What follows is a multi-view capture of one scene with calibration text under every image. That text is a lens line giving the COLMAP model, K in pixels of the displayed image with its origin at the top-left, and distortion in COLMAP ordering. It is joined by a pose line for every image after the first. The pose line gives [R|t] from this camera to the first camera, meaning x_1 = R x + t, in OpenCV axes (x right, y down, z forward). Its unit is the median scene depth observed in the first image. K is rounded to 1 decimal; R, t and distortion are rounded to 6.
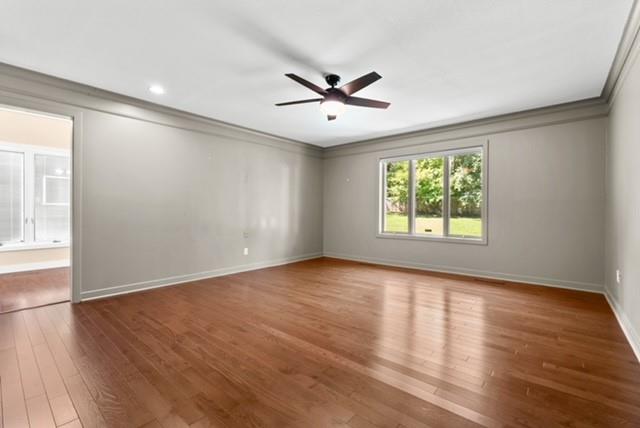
lens RADIAL K [[287.2, 0, 318.5], [0, 287.2, 210.1], [0, 0, 1]] dist [-0.004482, 0.000121]
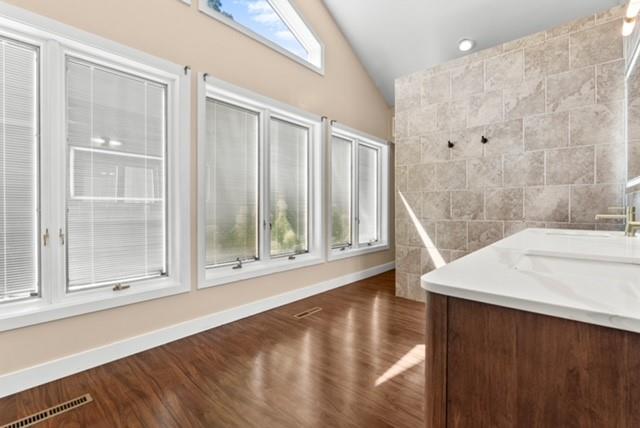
lens RADIAL K [[287.2, 0, 321.4], [0, 287.2, 210.9], [0, 0, 1]] dist [-0.004482, 0.000121]
pose [[0.999915, -0.001628, -0.012924, -0.666523], [0.001745, 0.999957, 0.009087, 0.000884], [0.012909, -0.009109, 0.999875, 0.641061]]
